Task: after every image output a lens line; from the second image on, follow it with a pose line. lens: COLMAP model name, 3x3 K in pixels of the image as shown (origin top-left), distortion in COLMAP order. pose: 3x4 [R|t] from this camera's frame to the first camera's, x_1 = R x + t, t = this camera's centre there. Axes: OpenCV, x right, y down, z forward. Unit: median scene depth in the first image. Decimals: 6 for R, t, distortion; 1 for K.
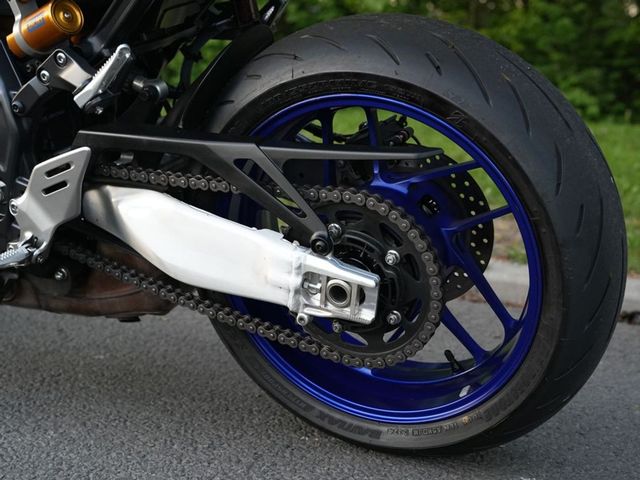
lens RADIAL K [[982.2, 0, 320.0], [0, 982.2, 240.0], [0, 0, 1]] dist [-0.069326, 0.892666]
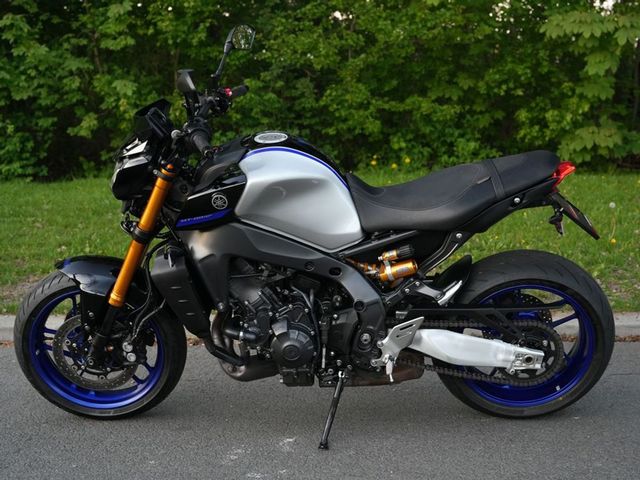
lens RADIAL K [[982.2, 0, 320.0], [0, 982.2, 240.0], [0, 0, 1]] dist [-0.069326, 0.892666]
pose [[0.903965, -0.118720, 0.410796, -1.470360], [0.117309, 0.992679, 0.028744, -0.390381], [-0.411201, 0.022207, 0.911274, -1.137335]]
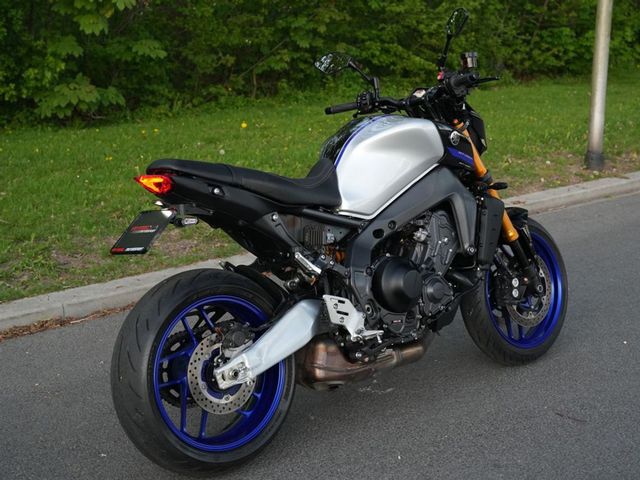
lens RADIAL K [[982.2, 0, 320.0], [0, 982.2, 240.0], [0, 0, 1]] dist [-0.069326, 0.892666]
pose [[0.349395, -0.246378, 0.904003, -3.311854], [0.172349, 0.965246, 0.196457, -0.801079], [-0.920988, 0.087163, 0.379716, 0.082193]]
